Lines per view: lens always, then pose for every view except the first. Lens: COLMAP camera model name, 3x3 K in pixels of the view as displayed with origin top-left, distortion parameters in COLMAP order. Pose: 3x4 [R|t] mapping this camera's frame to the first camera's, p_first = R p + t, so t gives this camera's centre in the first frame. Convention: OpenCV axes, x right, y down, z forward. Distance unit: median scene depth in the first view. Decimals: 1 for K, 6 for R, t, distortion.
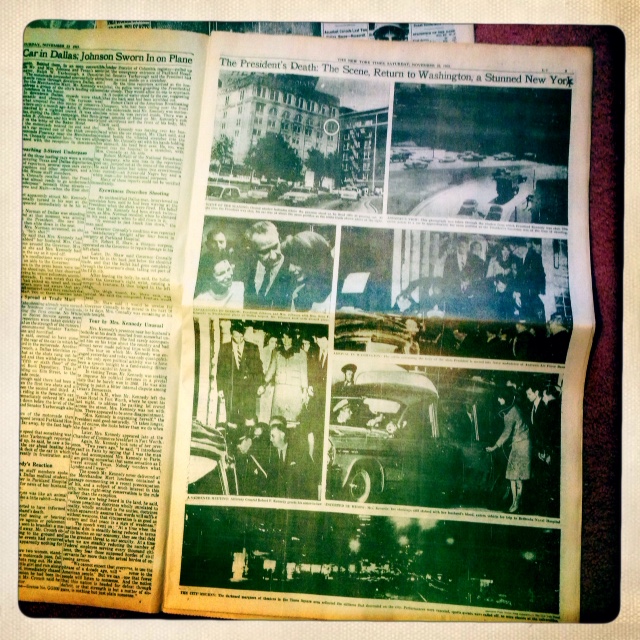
lens RADIAL K [[801.6, 0, 320.0], [0, 801.6, 320.0], [0, 0, 1]] dist [0.038184, 0.039677]
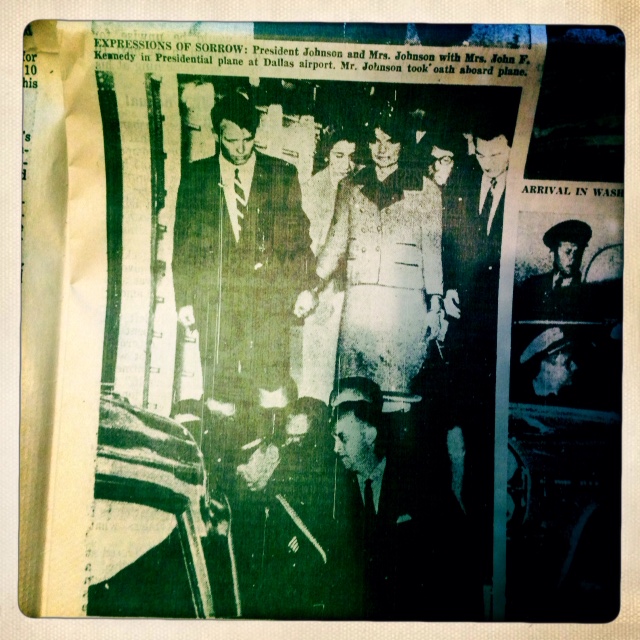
lens RADIAL K [[801.6, 0, 320.0], [0, 801.6, 320.0], [0, 0, 1]] dist [0.038184, 0.039677]
pose [[0.999312, -0.007351, 0.036352, -0.080143], [0.006915, 0.999903, 0.012095, 0.091221], [-0.036438, -0.011835, 0.999266, 0.665399]]
